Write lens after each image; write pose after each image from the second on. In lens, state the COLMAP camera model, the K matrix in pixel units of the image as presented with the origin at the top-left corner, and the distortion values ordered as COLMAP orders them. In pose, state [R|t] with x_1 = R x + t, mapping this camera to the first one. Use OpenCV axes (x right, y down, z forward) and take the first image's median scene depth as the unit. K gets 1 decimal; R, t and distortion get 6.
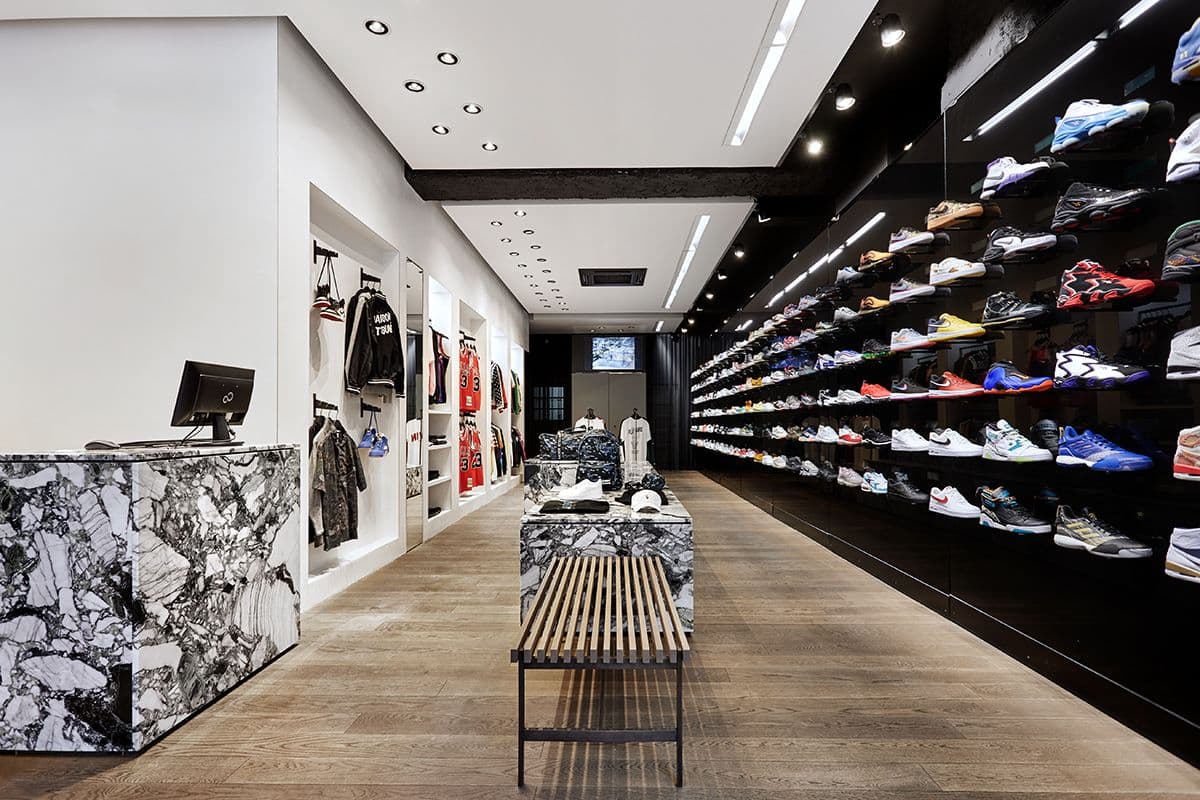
lens RADIAL K [[614.7, 0, 600.0], [0, 614.7, 400.0], [0, 0, 1]] dist [-0.002852, -0.000965]
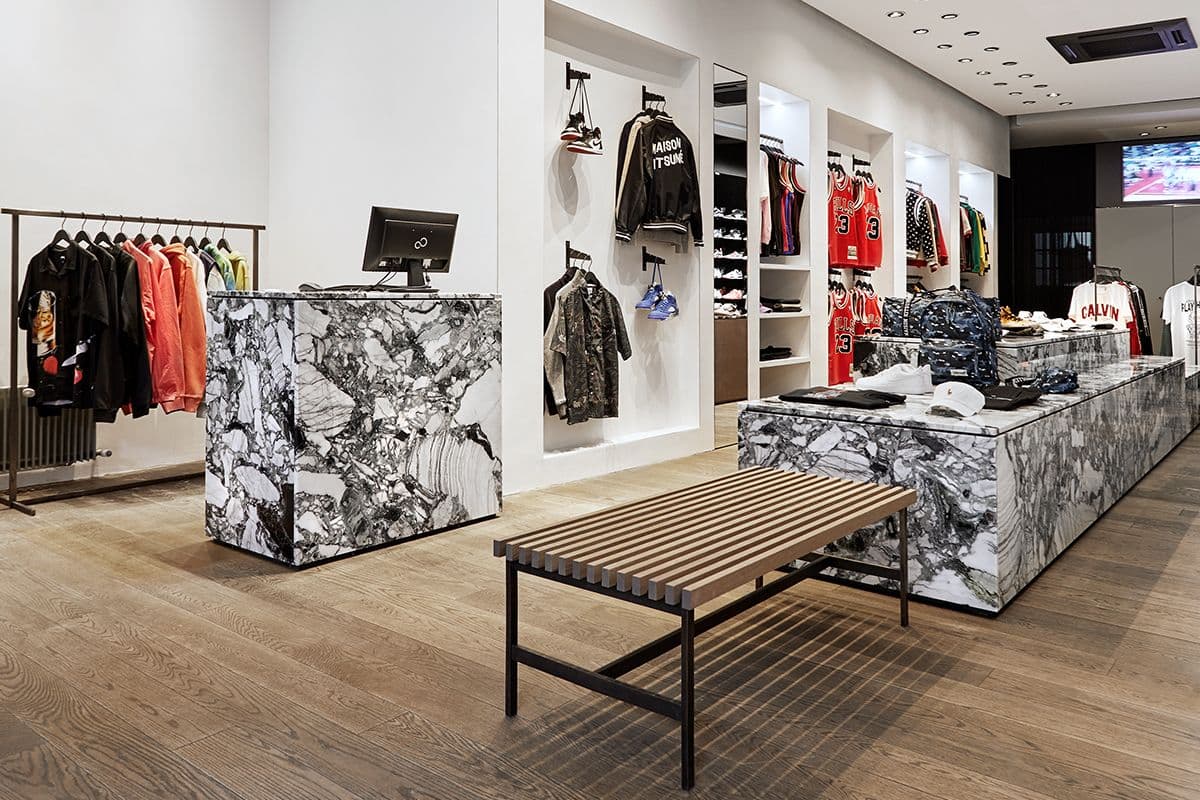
lens RADIAL K [[905.2, 0, 599.1], [0, 905.2, 249.7], [0, 0, 1]] dist [0.002835, 0.002244]
pose [[0.798339, -0.009848, -0.602128, 0.515448], [0.003900, 0.999930, -0.011183, 0.025101], [0.602196, 0.006579, 0.798321, 0.027664]]
